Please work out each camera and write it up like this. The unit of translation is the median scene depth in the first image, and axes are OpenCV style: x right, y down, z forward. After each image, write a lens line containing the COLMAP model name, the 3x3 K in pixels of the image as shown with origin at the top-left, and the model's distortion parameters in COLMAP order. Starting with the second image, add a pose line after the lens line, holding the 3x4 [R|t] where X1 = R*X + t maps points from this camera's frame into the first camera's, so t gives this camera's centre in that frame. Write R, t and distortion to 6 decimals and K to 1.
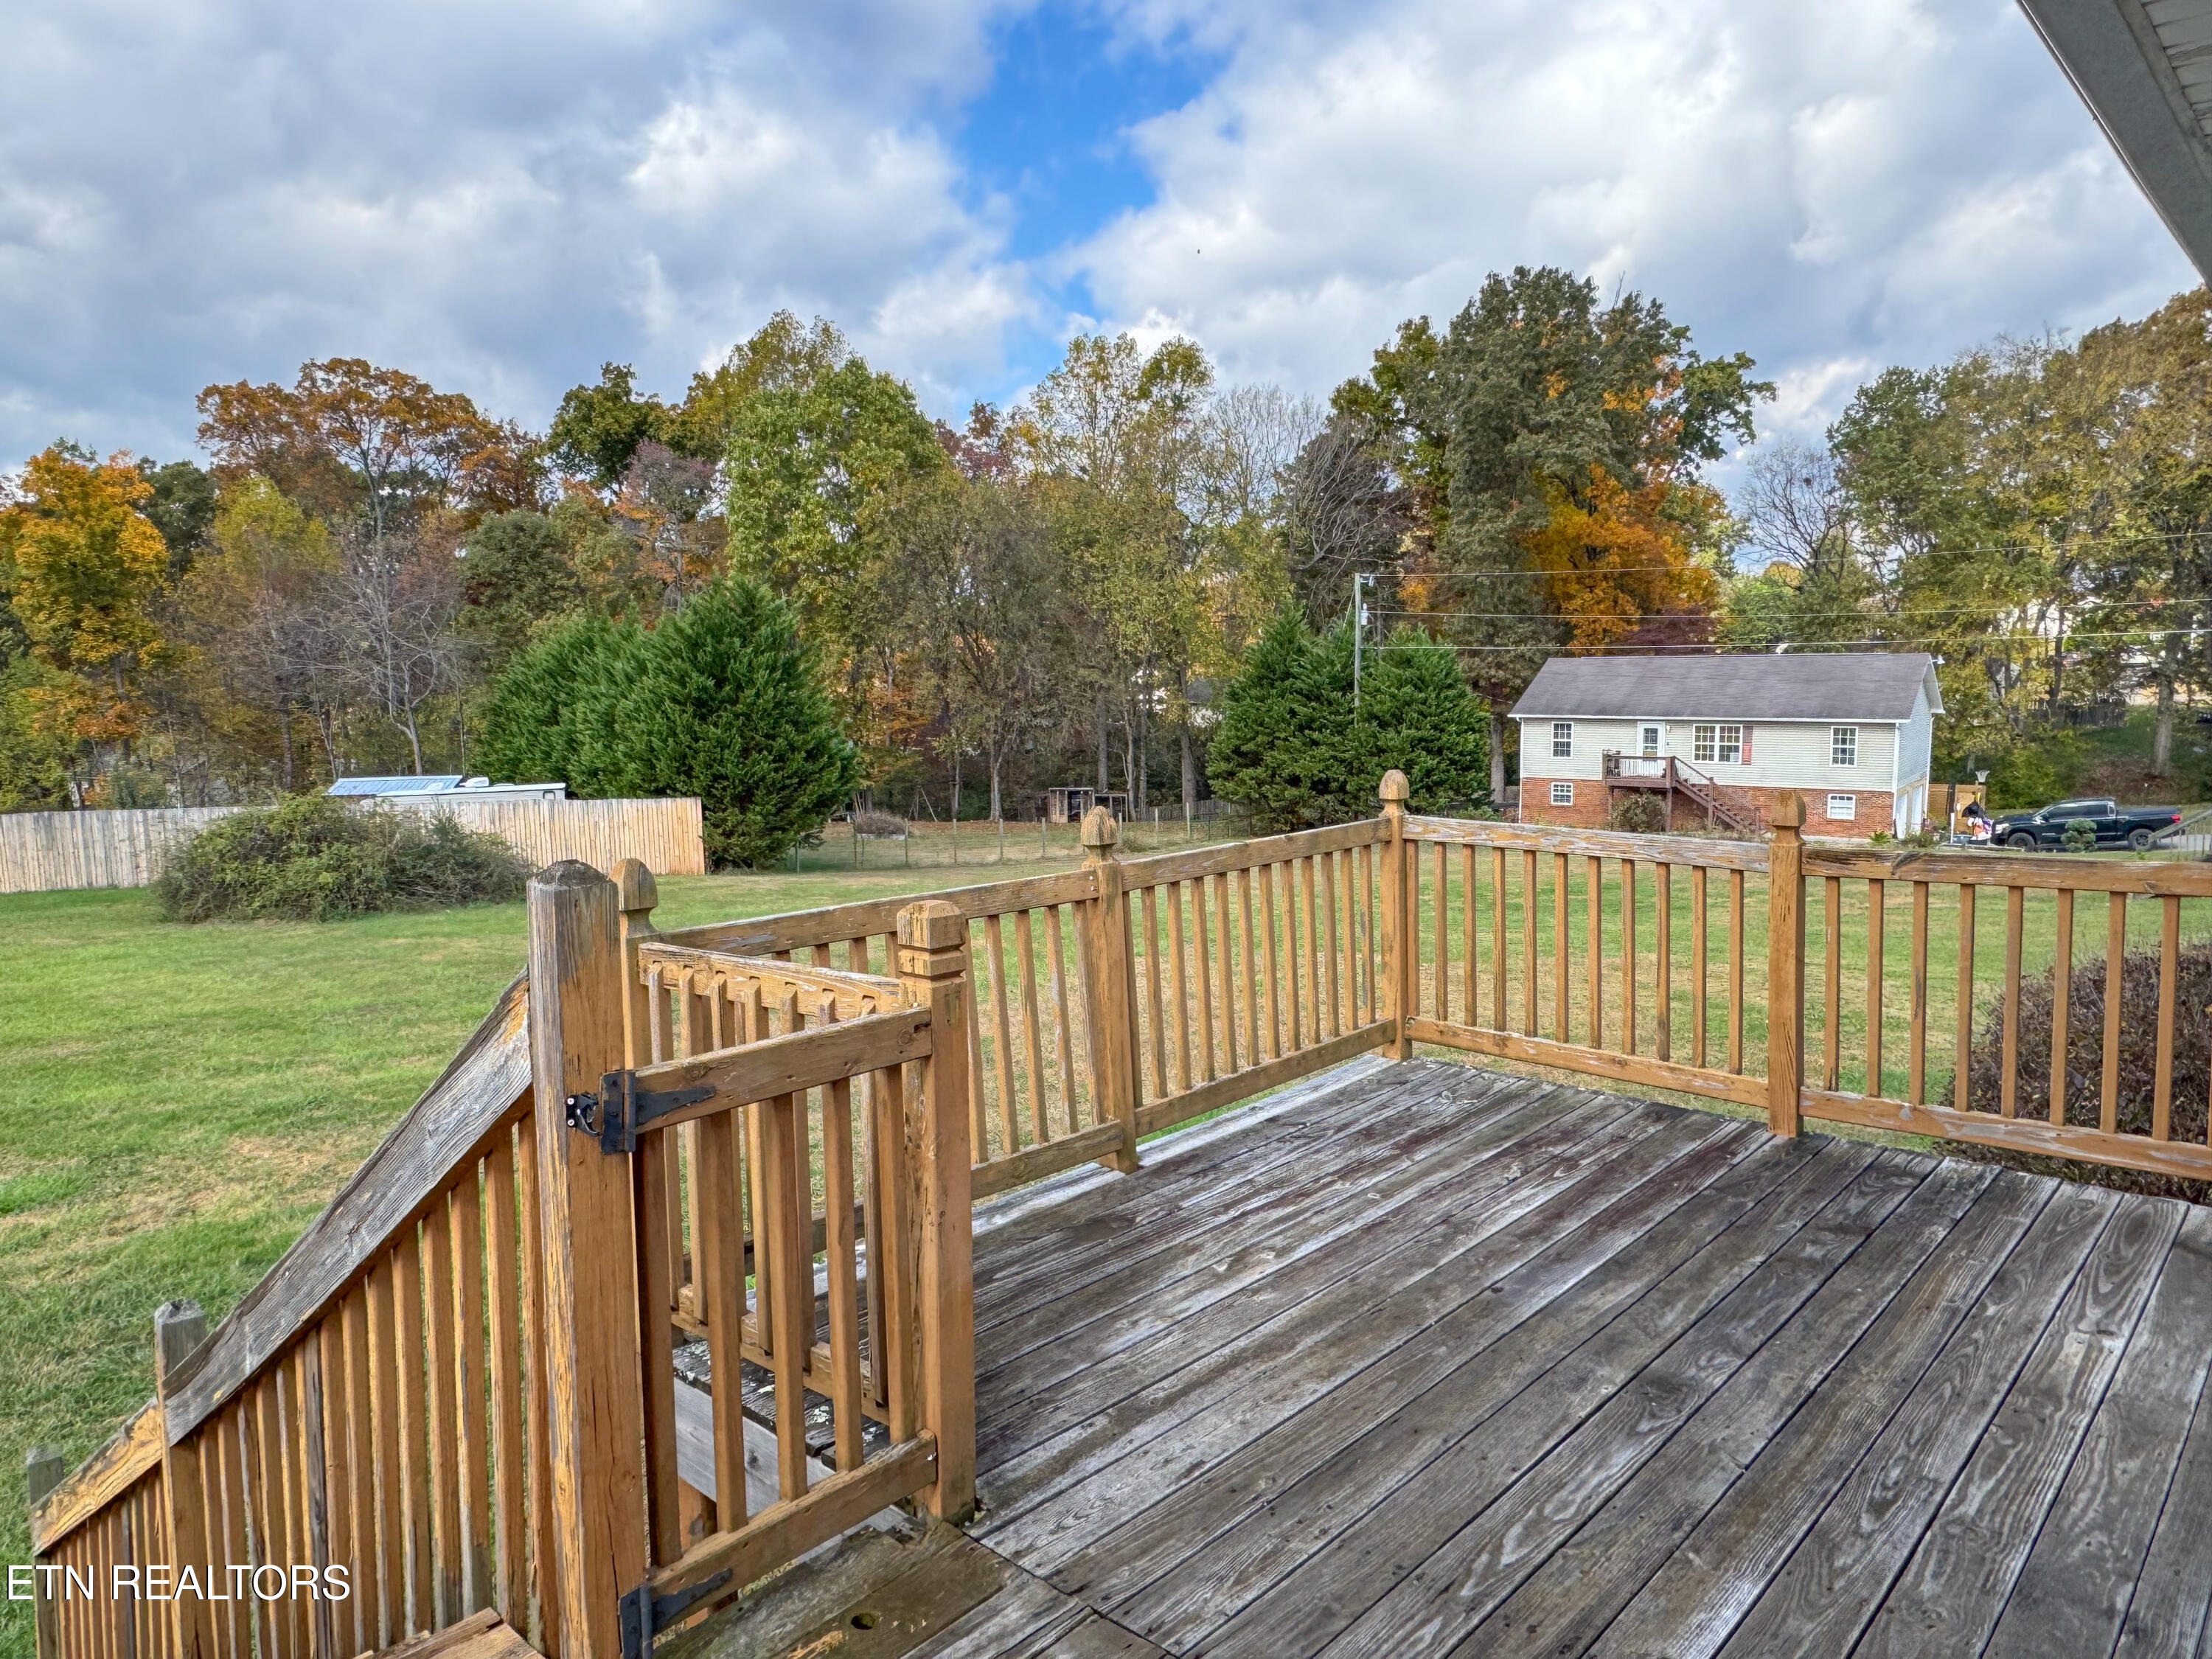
lens RADIAL K [[1442.1, 0, 1100.8], [0, 1442.1, 836.2], [0, 0, 1]] dist [-0.002202, 0.001591]
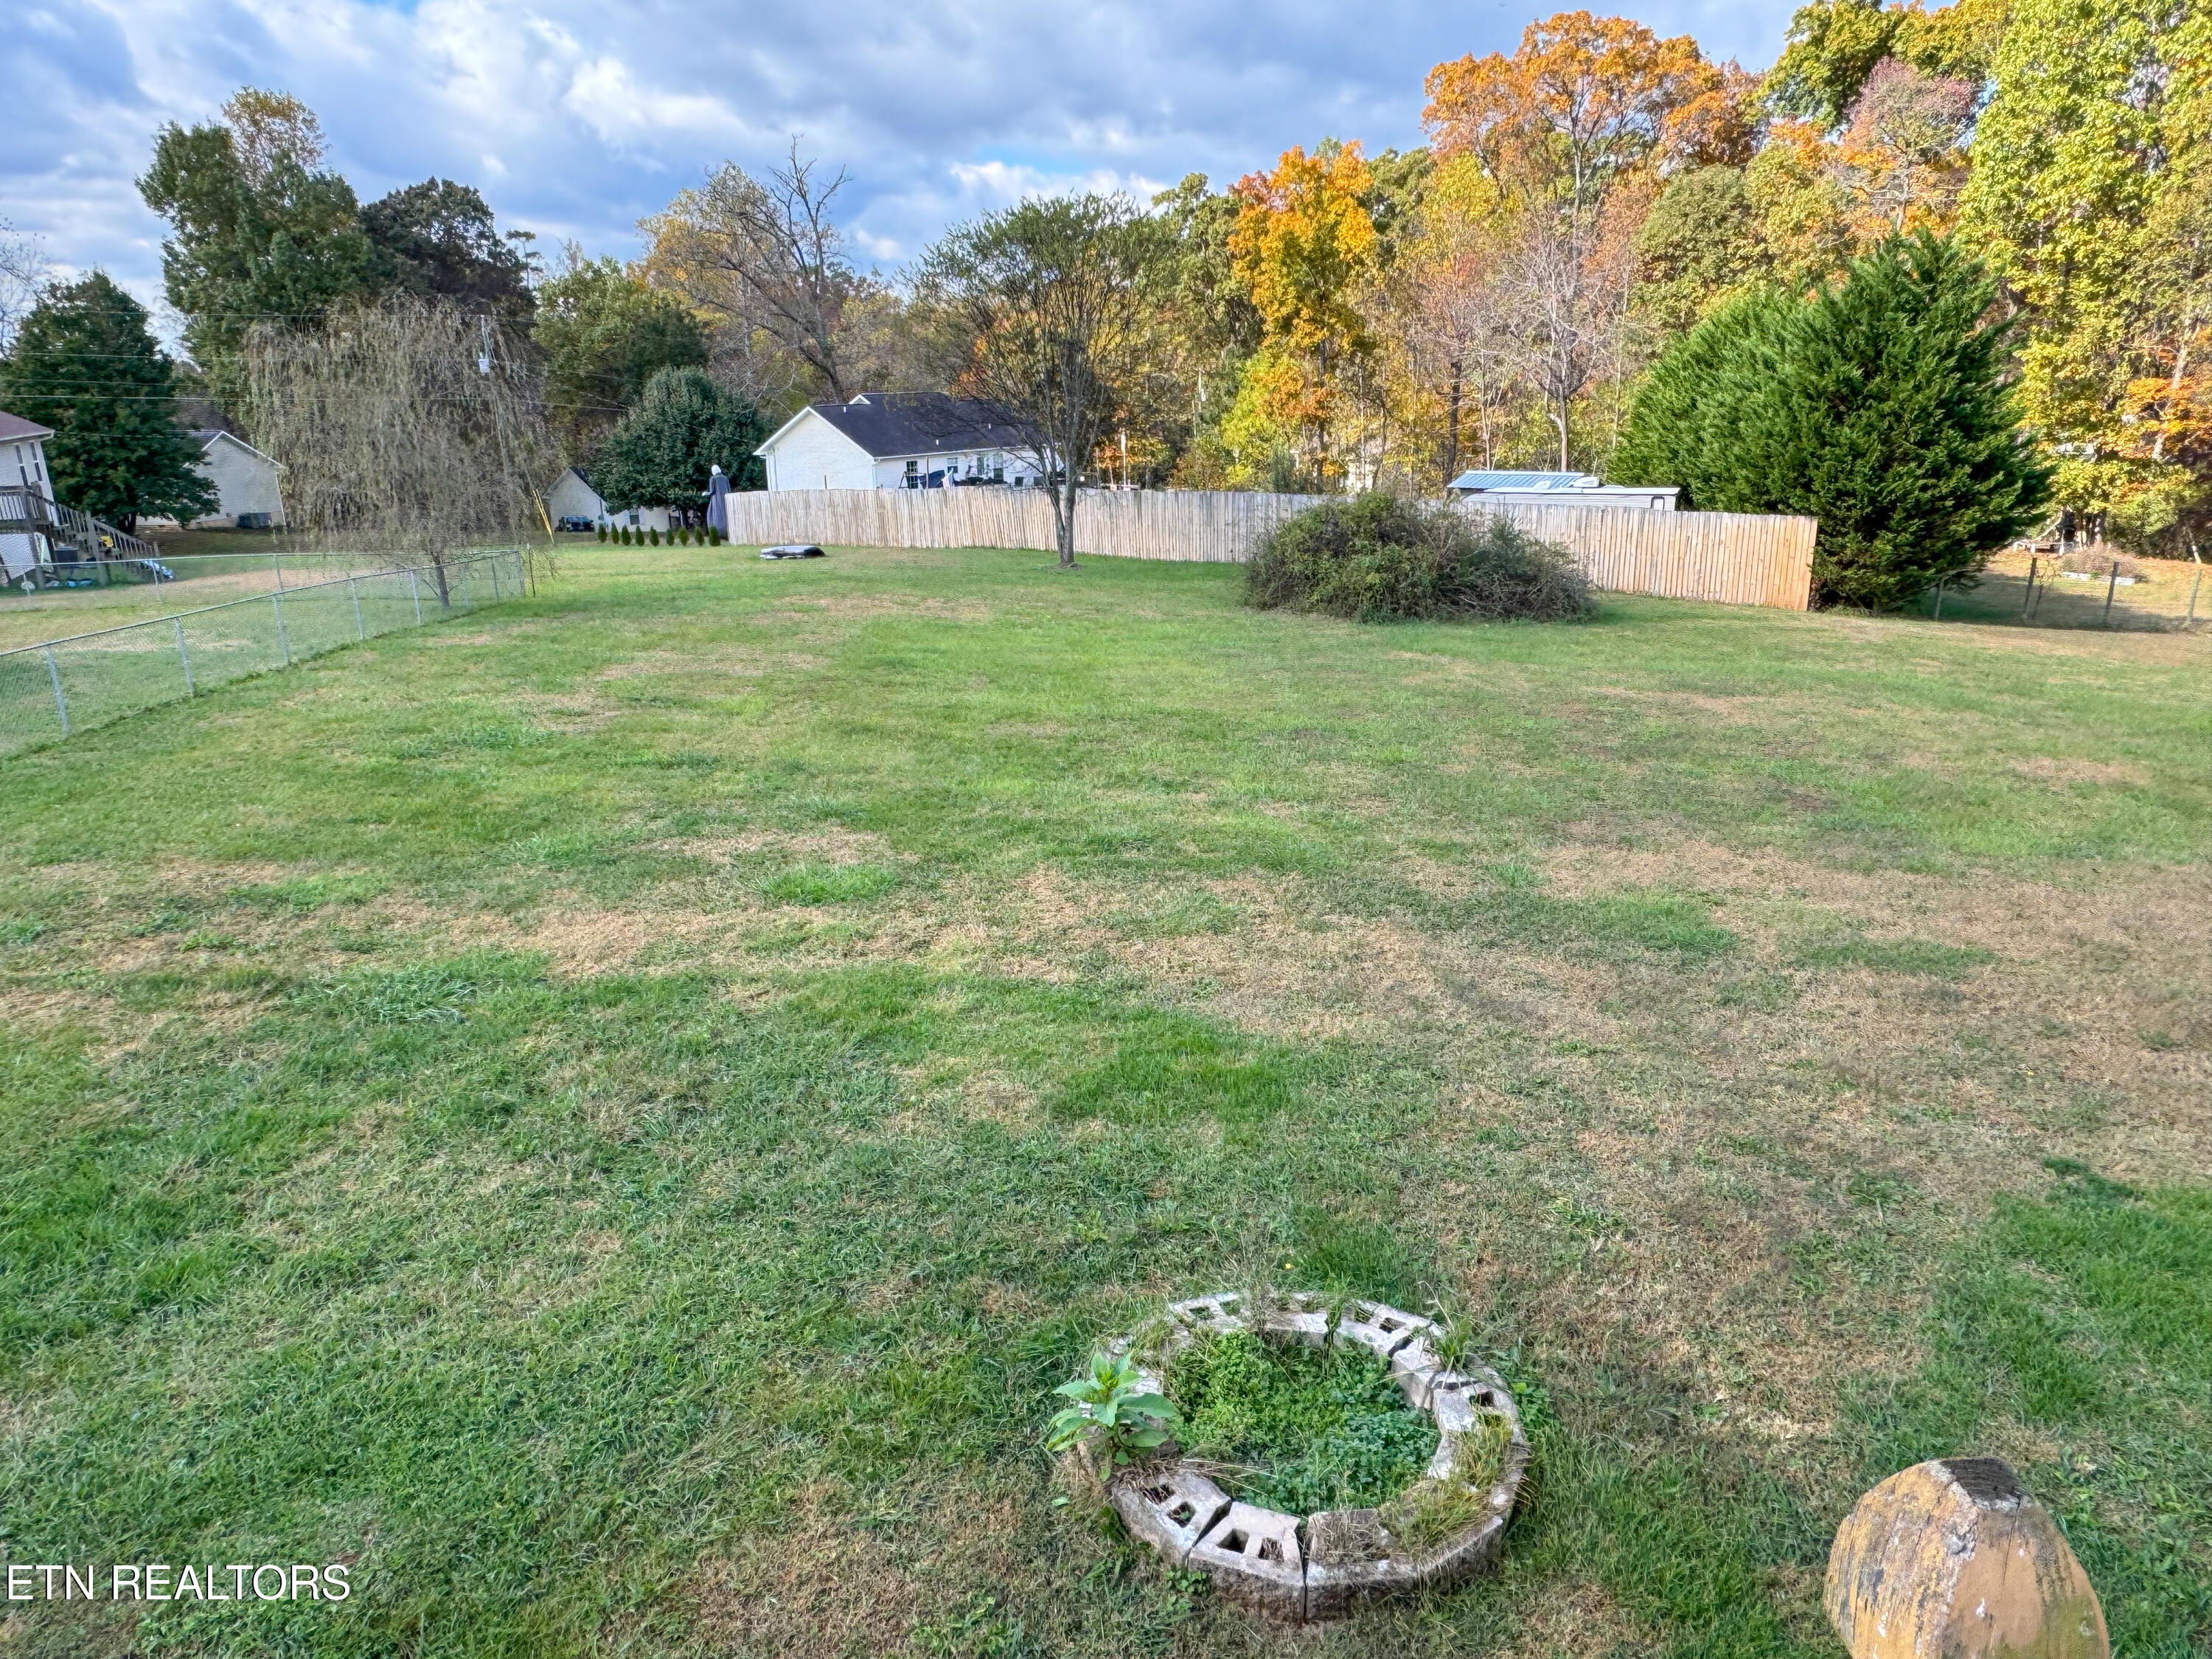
lens RADIAL K [[1378.3, 0, 1186.2], [0, 1378.3, 832.7], [0, 0, 1]] dist [0.000188, 0.002574]
pose [[0.708008, 0.225672, -0.669176, 0.037016], [-0.073597, 0.965986, 0.247901, -0.021021], [0.702359, -0.126266, 0.700534, 0.161677]]
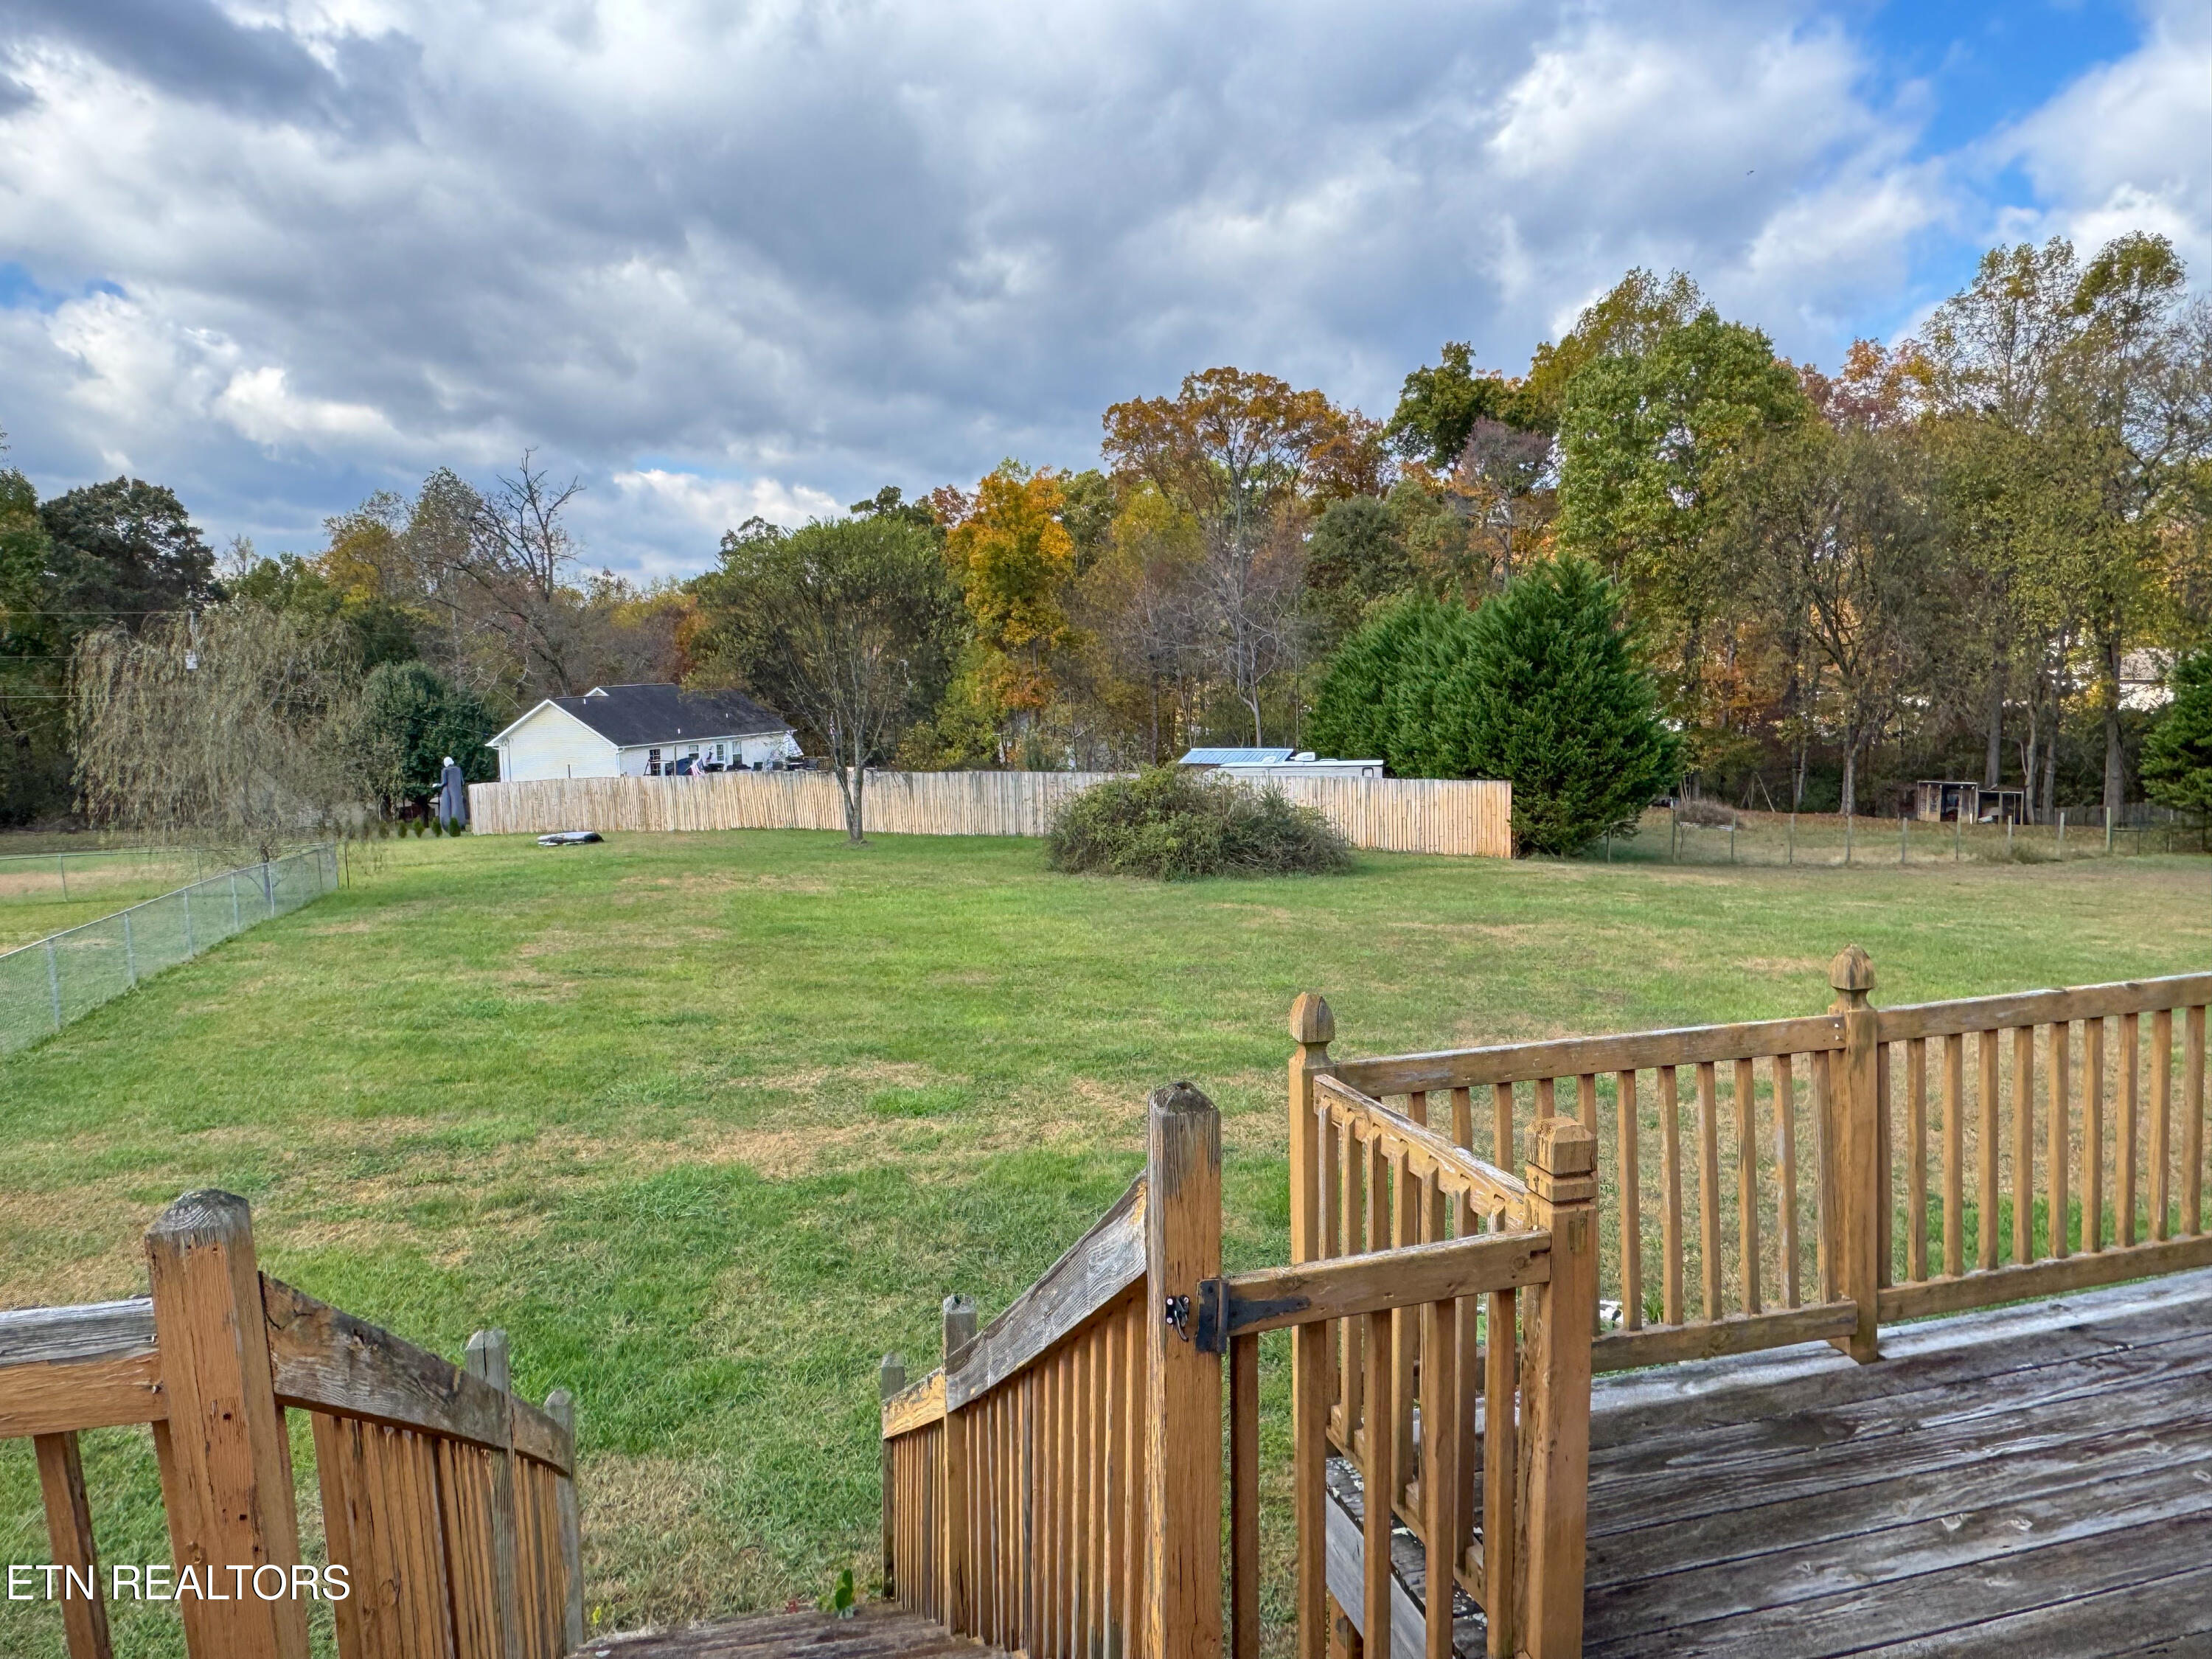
lens RADIAL K [[1452.3, 0, 1106.0], [0, 1452.3, 829.5], [0, 0, 1]] dist [-0.003509, -0.000966]
pose [[0.850671, 0.062243, -0.522001, 0.009169], [-0.052057, 0.998059, 0.034174, -0.013030], [0.523115, -0.001897, 0.852260, 0.001347]]
